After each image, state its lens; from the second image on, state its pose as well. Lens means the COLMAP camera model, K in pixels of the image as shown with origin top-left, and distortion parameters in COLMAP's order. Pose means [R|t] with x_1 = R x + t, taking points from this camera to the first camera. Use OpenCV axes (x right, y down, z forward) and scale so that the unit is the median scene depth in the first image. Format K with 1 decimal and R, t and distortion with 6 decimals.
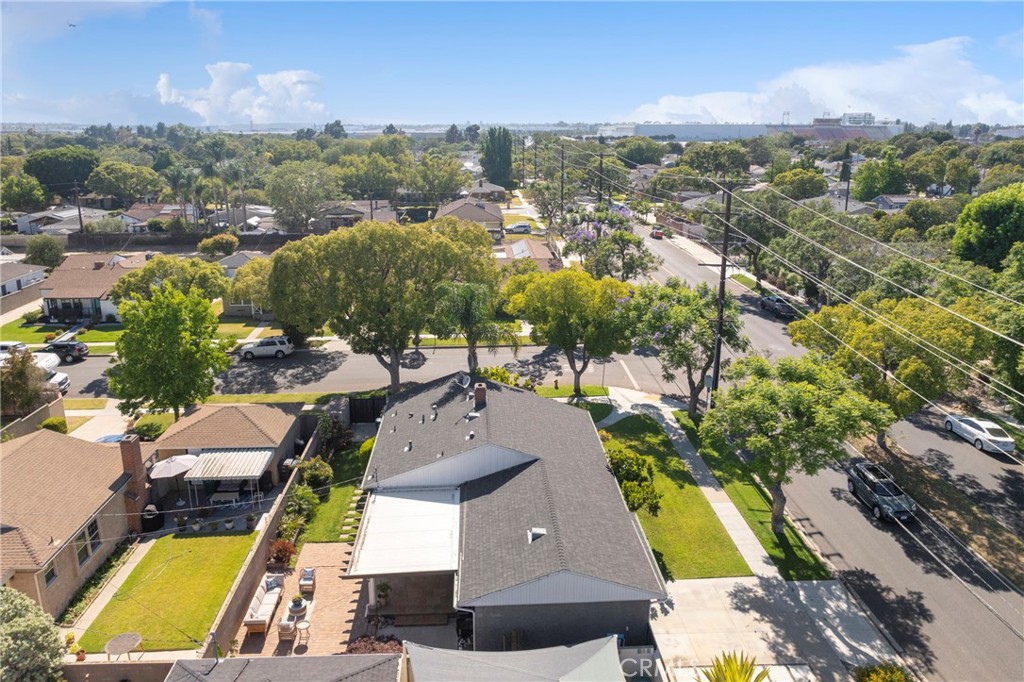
lens RADIAL K [[715.2, 0, 512.0], [0, 715.2, 341.0], [0, 0, 1]] dist [-0.046086, 0.004417]
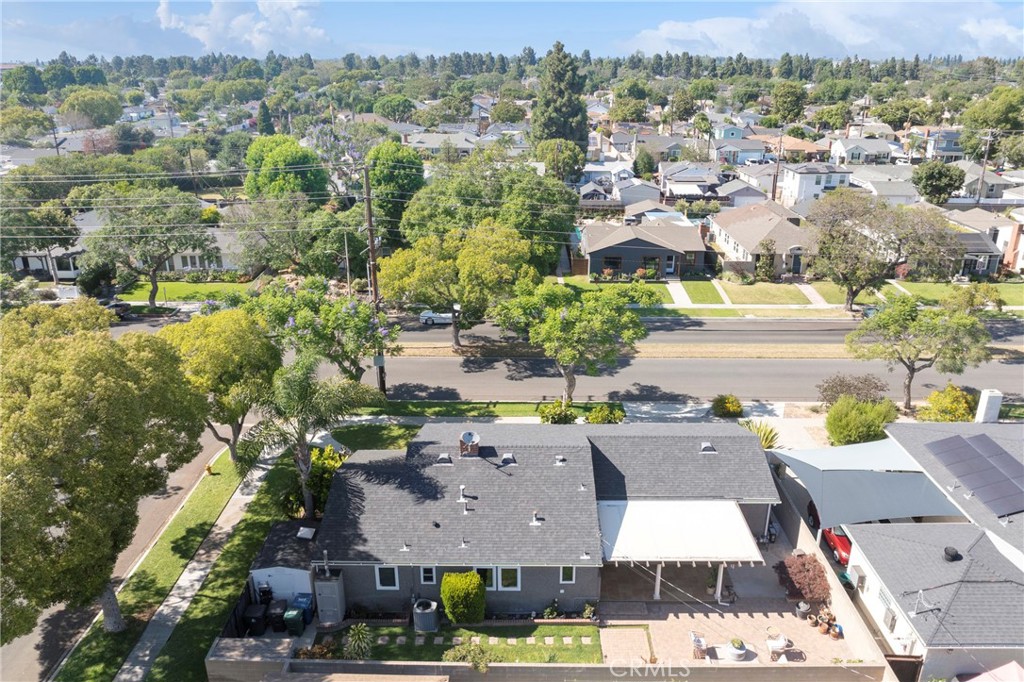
lens RADIAL K [[715.2, 0, 512.0], [0, 715.2, 341.0], [0, 0, 1]] dist [-0.046086, 0.004417]
pose [[0.071104, -0.366241, 0.927799, -0.835071], [0.293213, 0.896733, 0.331507, -0.323543], [-0.953399, 0.248471, 0.171148, 0.802007]]
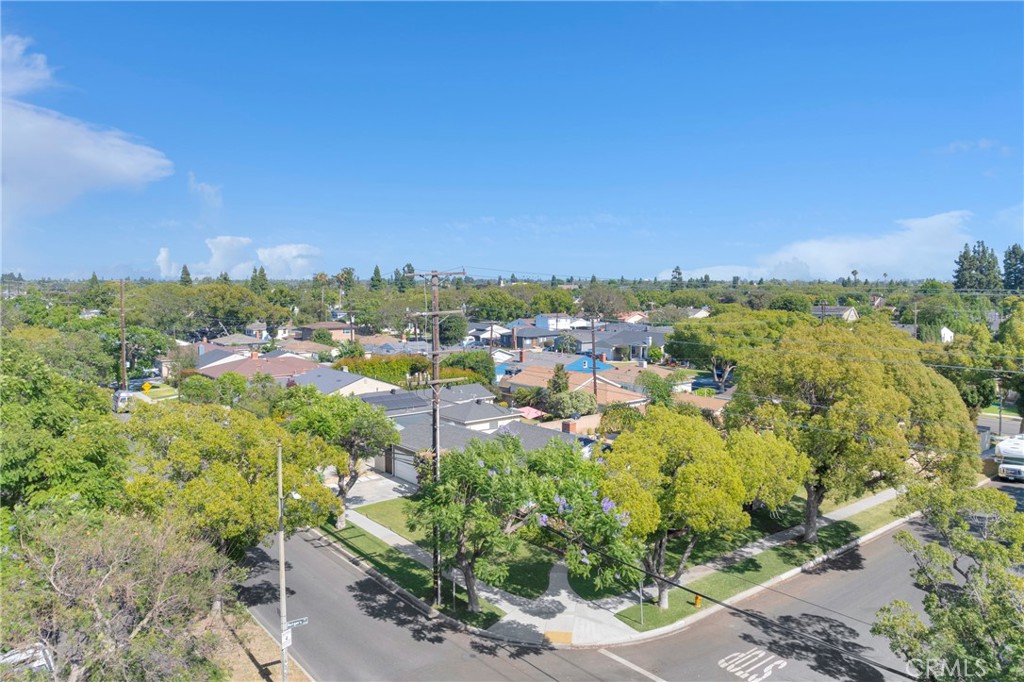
lens RADIAL K [[713.2, 0, 510.3], [0, 713.2, 273.8], [0, 0, 1]] dist [-0.049547, -0.000202]
pose [[-0.815283, -0.004782, -0.579043, 0.833750], [-0.167876, 0.958973, 0.228446, -0.495560], [0.554195, 0.283456, -0.782637, 1.964633]]
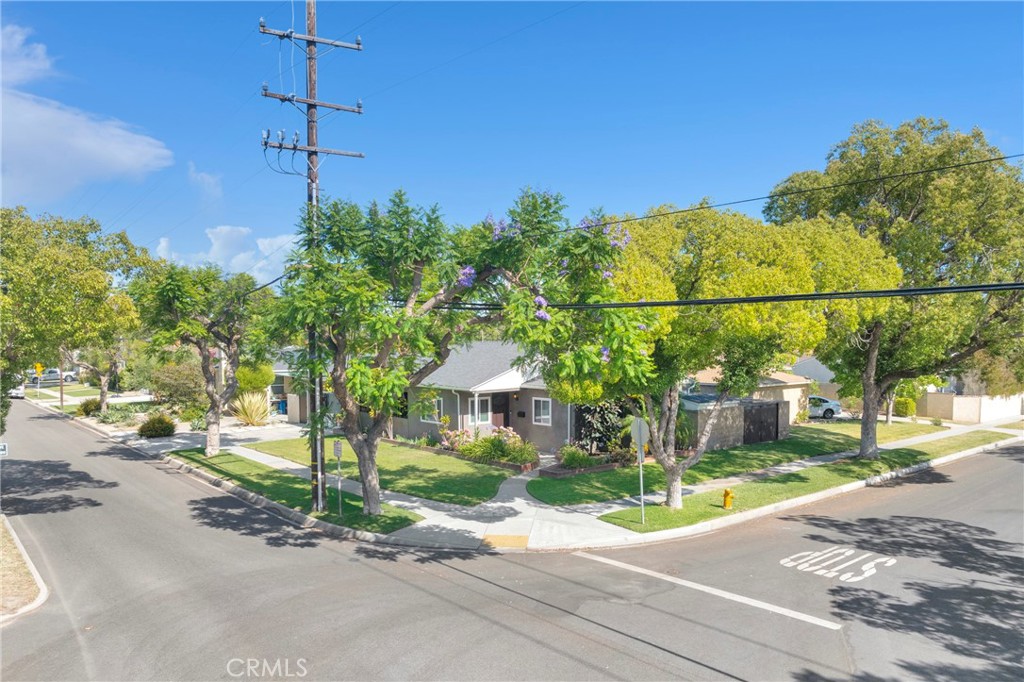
lens RADIAL K [[715.2, 0, 512.0], [0, 715.2, 341.0], [0, 0, 1]] dist [-0.046086, 0.004417]
pose [[-0.794687, 0.001734, -0.607017, 0.599069], [-0.173796, 0.957483, 0.230263, -0.145225], [0.581608, 0.288484, -0.760598, 1.807879]]
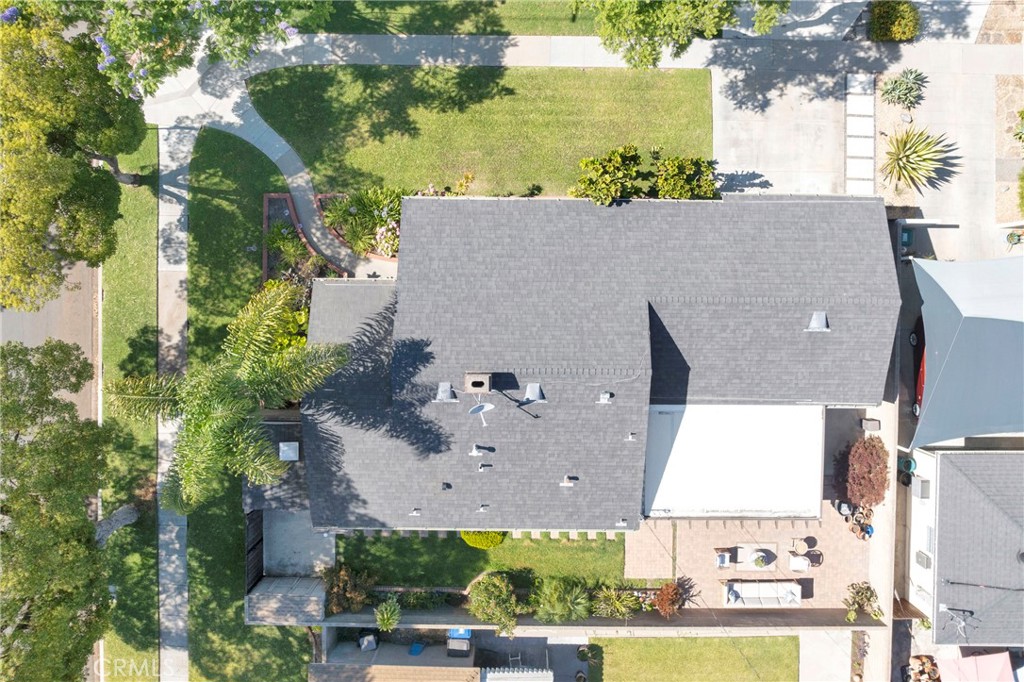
lens RADIAL K [[715.2, 0, 512.0], [0, 715.2, 341.0], [0, 0, 1]] dist [-0.046086, 0.004417]
pose [[0.066255, -0.997741, -0.011063, -0.007631], [0.297456, 0.009167, 0.954692, -0.519583], [-0.952434, -0.066544, 0.297391, 0.825886]]
